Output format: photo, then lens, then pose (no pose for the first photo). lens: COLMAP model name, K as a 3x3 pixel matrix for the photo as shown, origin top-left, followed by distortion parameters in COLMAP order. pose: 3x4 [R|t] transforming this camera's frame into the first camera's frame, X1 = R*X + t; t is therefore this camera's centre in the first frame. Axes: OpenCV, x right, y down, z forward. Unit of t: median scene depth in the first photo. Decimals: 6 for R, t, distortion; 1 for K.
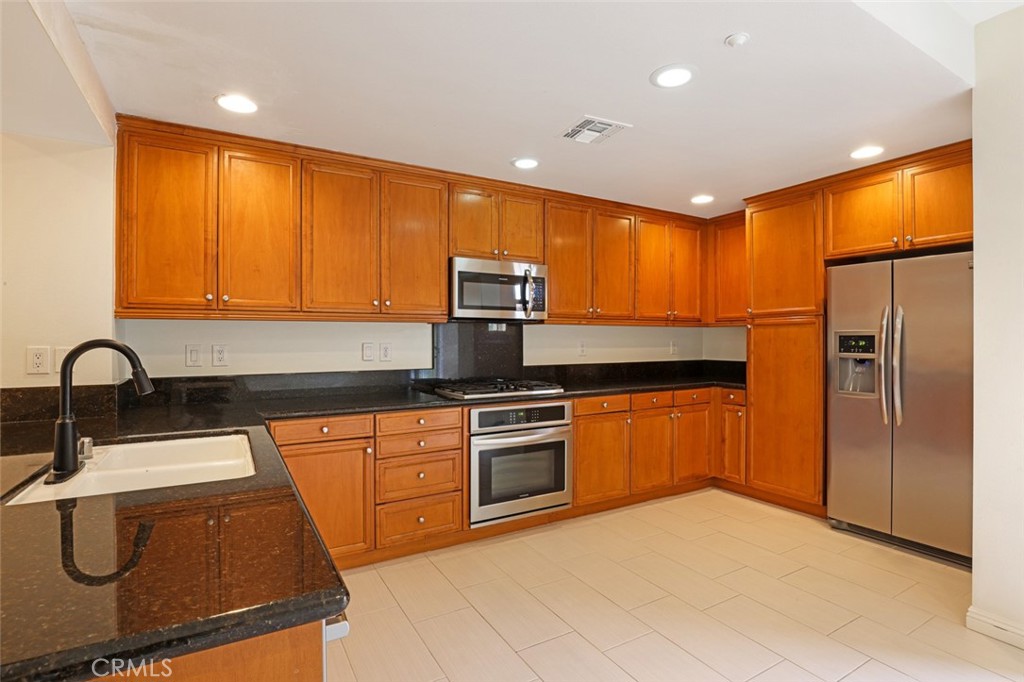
lens RADIAL K [[503.8, 0, 514.9], [0, 503.8, 341.3], [0, 0, 1]] dist [-0.027677, 0.002378]
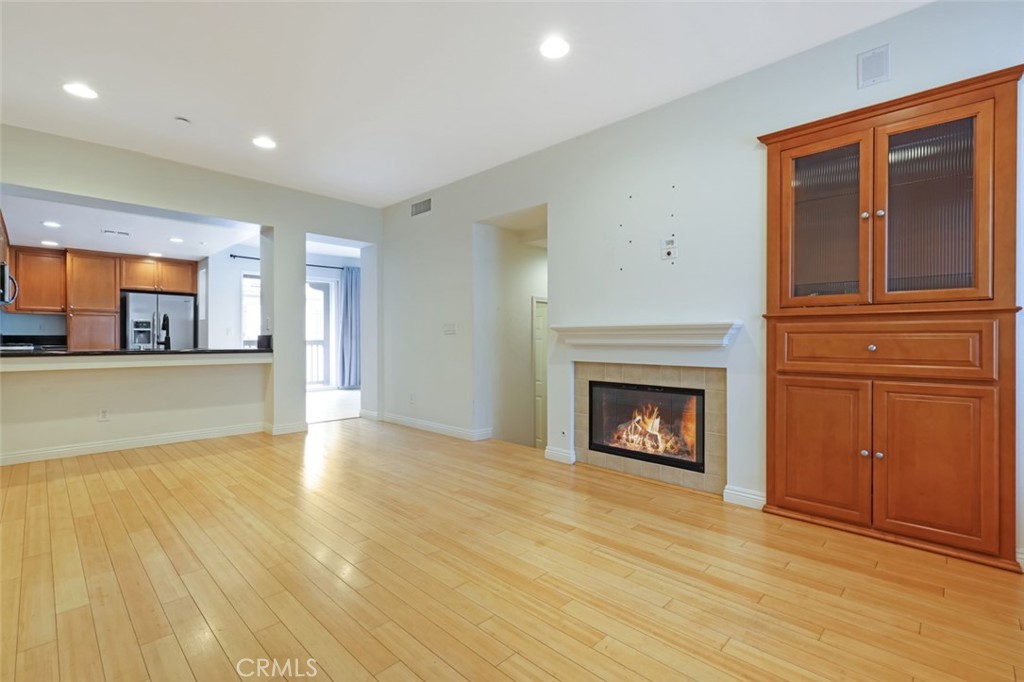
lens RADIAL K [[471.5, 0, 520.7], [0, 471.5, 341.4], [0, 0, 1]] dist [0.005397, -0.000856]
pose [[-0.263661, -0.004521, 0.964605, -2.060408], [0.002515, 0.999982, 0.005374, 0.077329], [-0.964612, 0.003843, -0.263645, -0.221085]]
